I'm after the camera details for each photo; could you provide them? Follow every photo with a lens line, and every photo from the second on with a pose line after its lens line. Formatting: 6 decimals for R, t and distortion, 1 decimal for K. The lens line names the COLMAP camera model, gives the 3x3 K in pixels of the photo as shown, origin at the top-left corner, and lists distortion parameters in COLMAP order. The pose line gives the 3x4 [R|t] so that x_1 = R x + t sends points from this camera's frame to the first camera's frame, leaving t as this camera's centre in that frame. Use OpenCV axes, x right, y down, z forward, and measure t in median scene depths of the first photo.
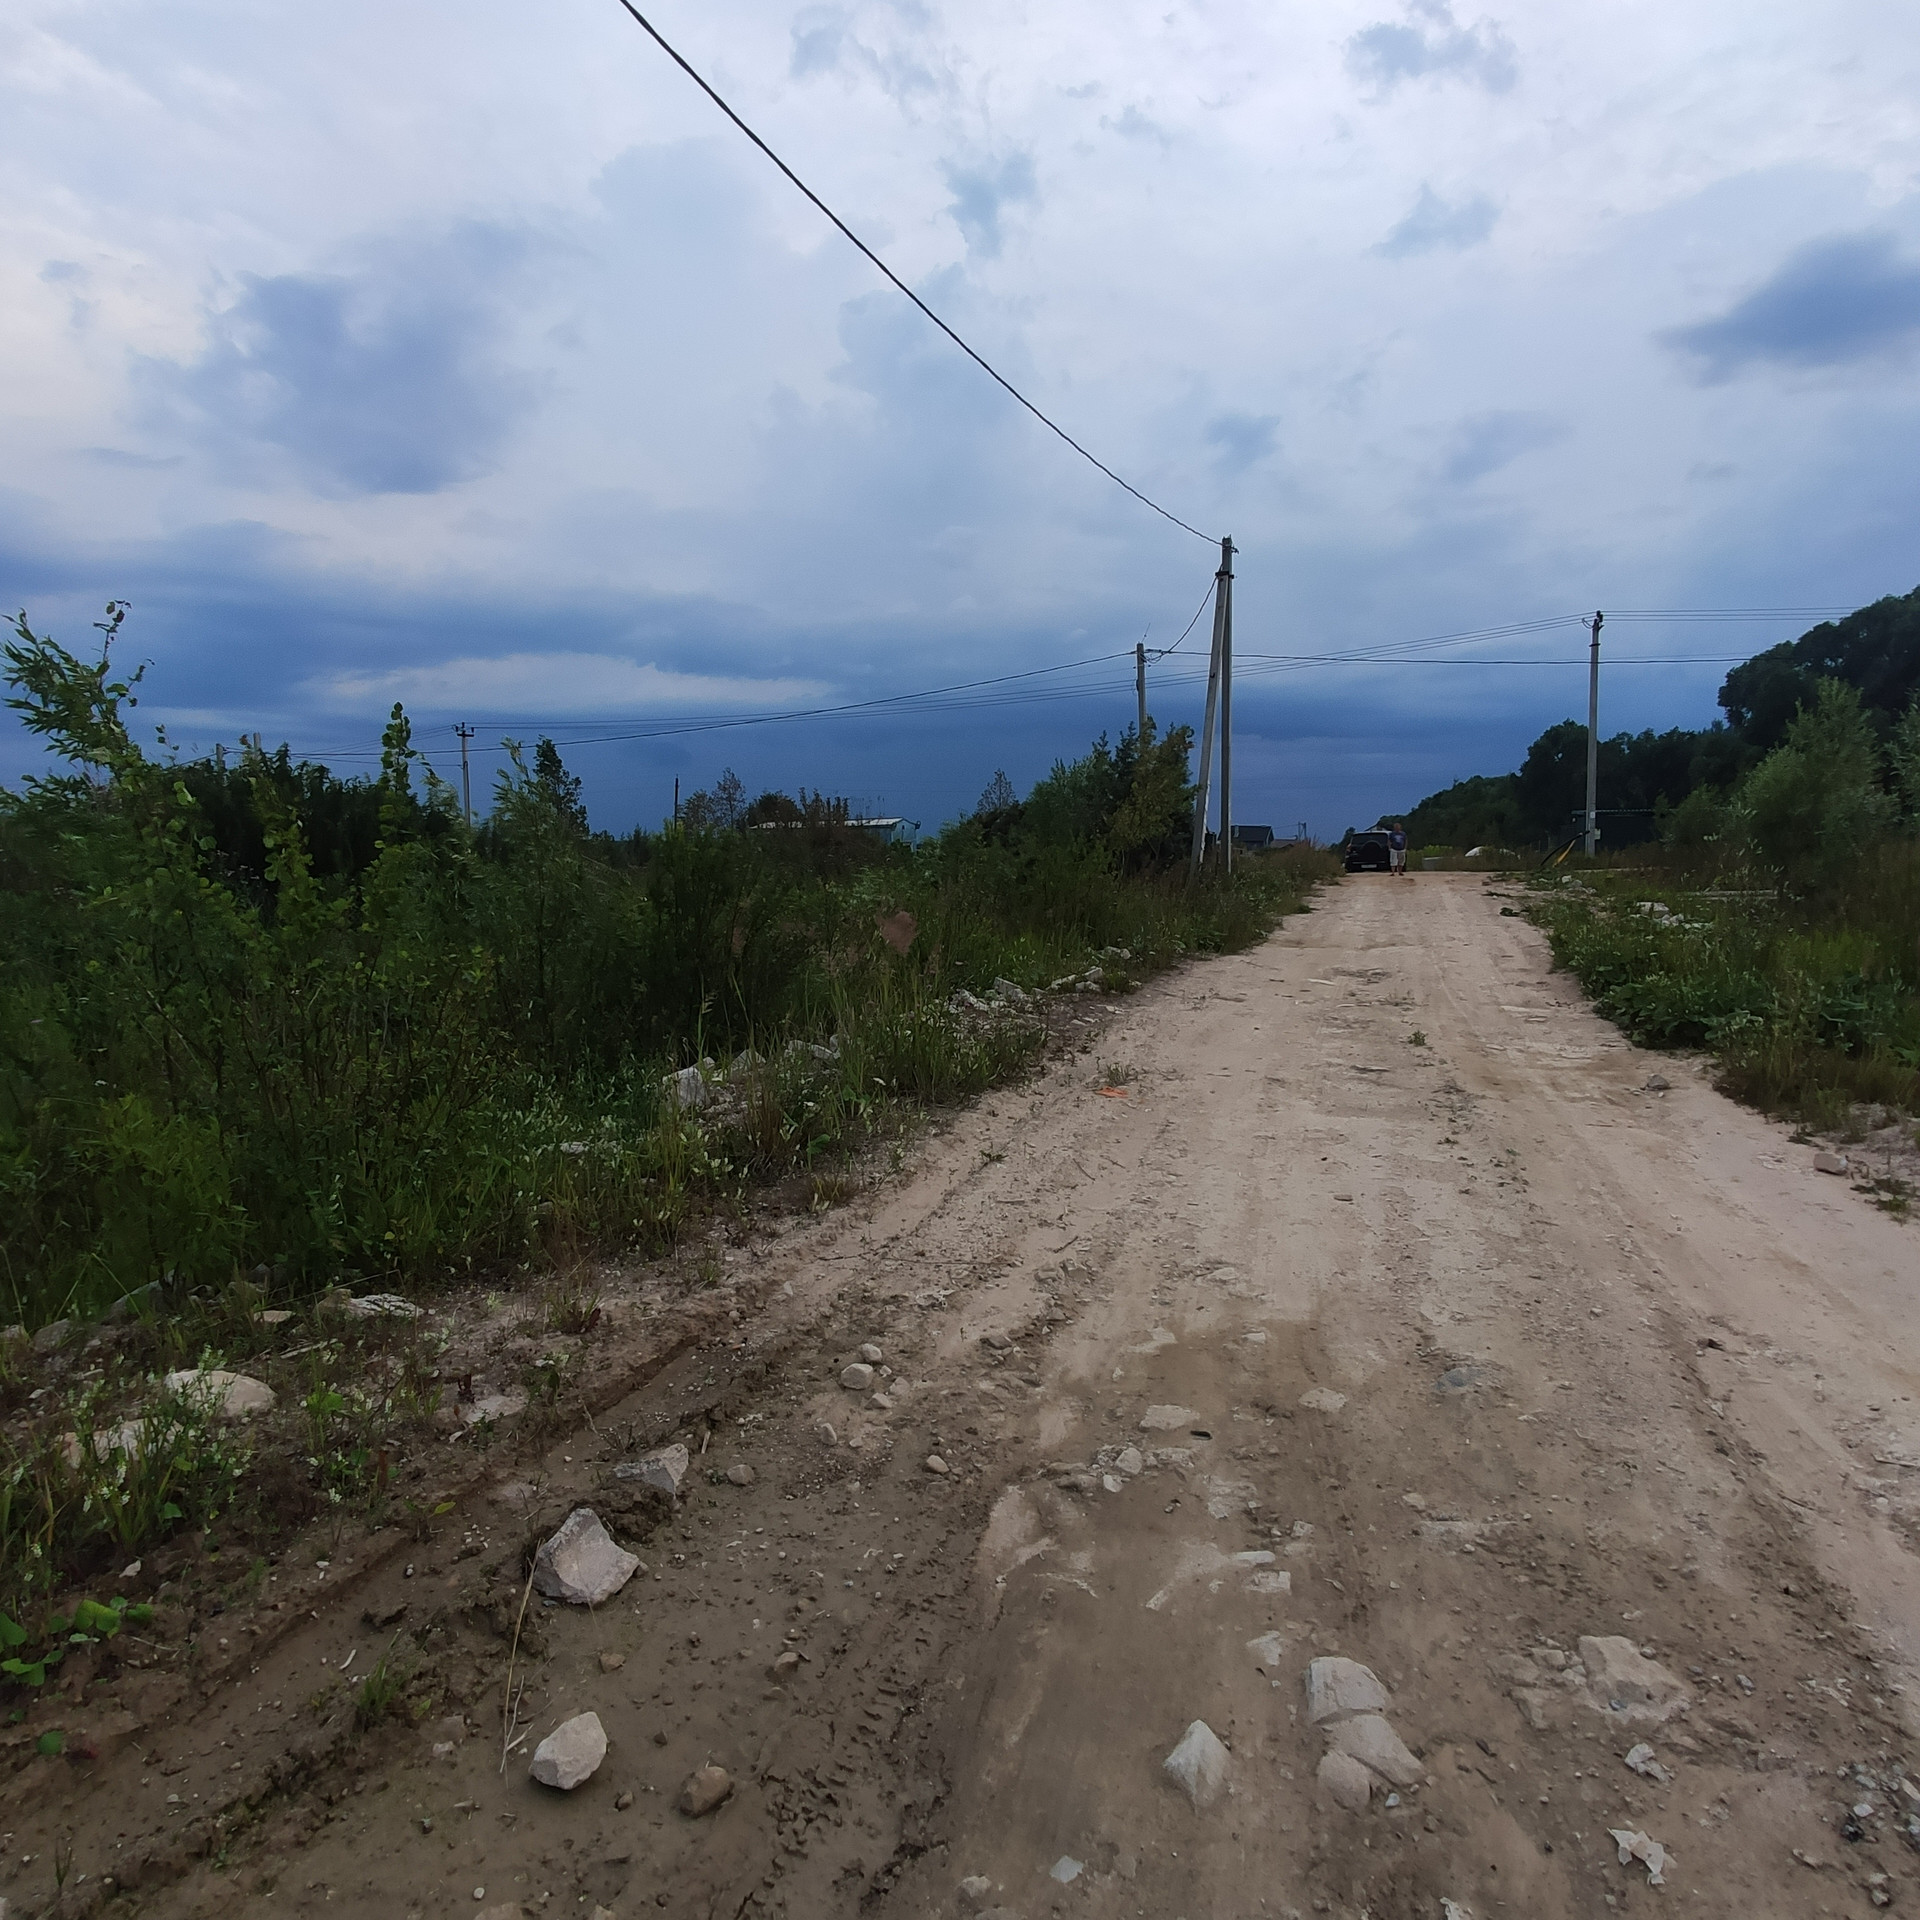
lens RADIAL K [[1331.0, 0, 960.0], [0, 1331.0, 960.0], [0, 0, 1]] dist [-0.003991, 0.026040]
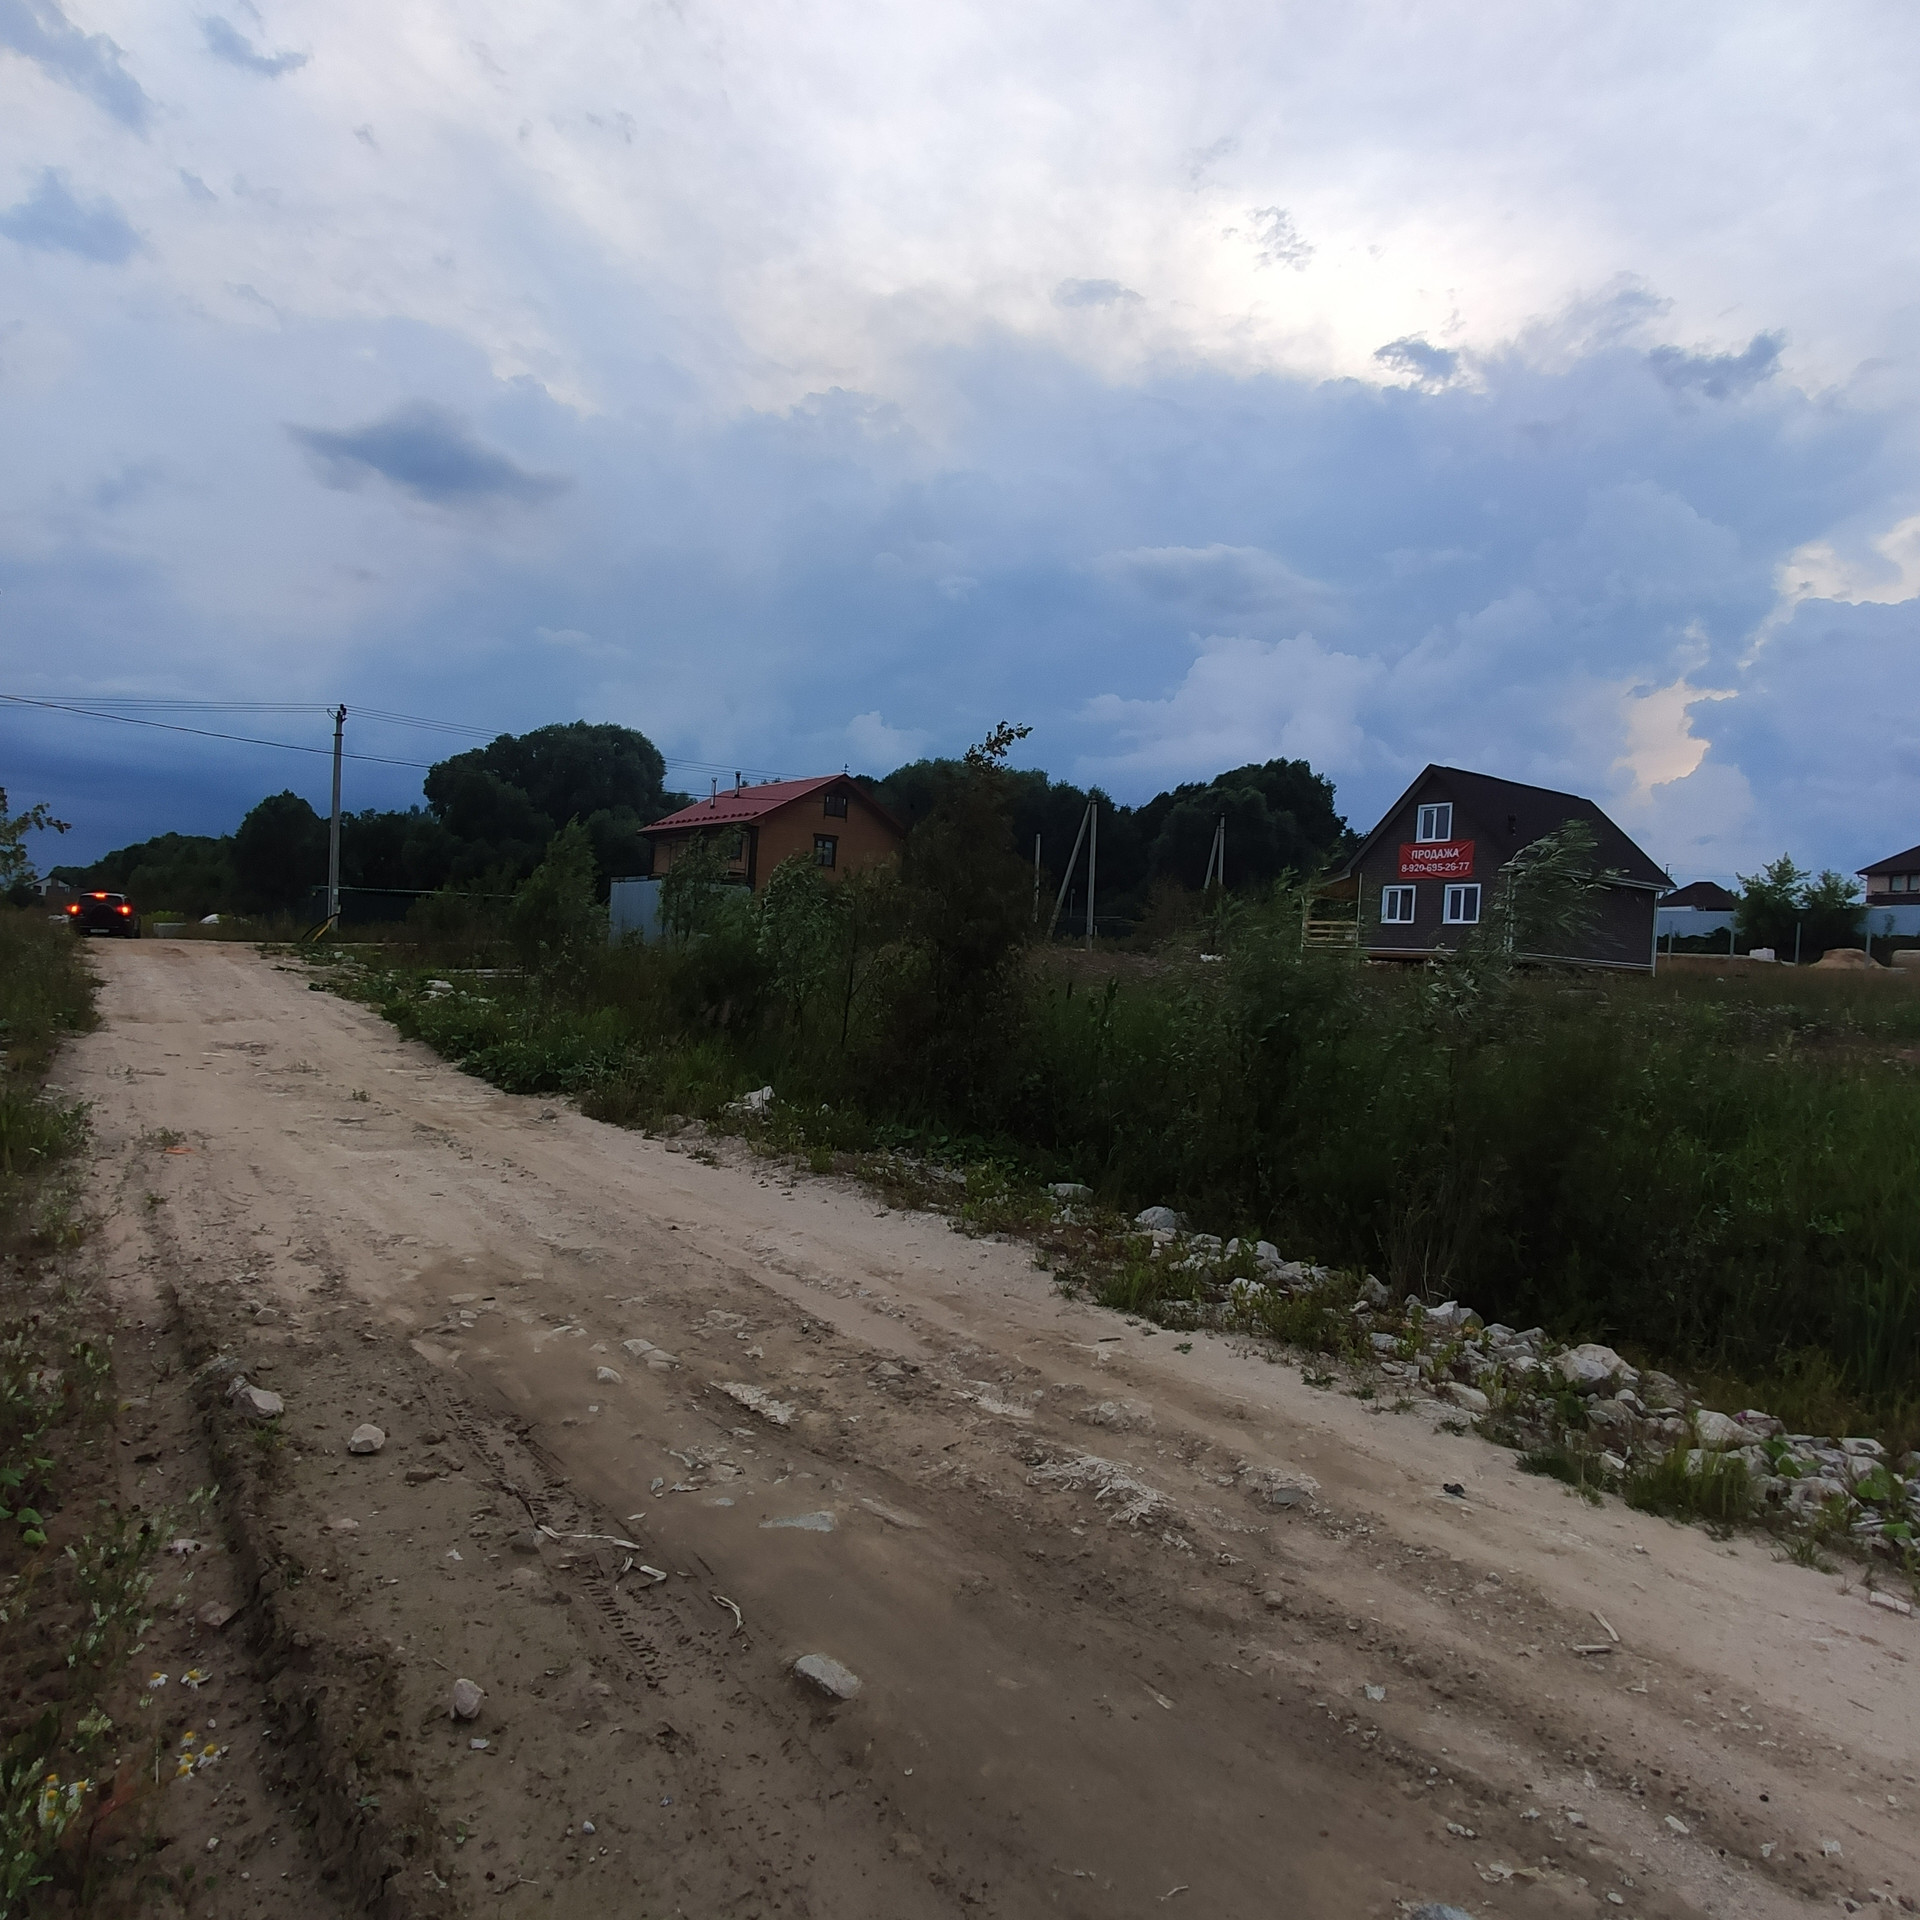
lens RADIAL K [[1331.0, 0, 960.0], [0, 1331.0, 960.0], [0, 0, 1]] dist [-0.003991, 0.026040]
pose [[0.609901, 0.022143, 0.792168, -0.128981], [0.016209, 0.999052, -0.040405, -0.004277], [-0.792312, 0.037484, 0.608964, -0.095615]]
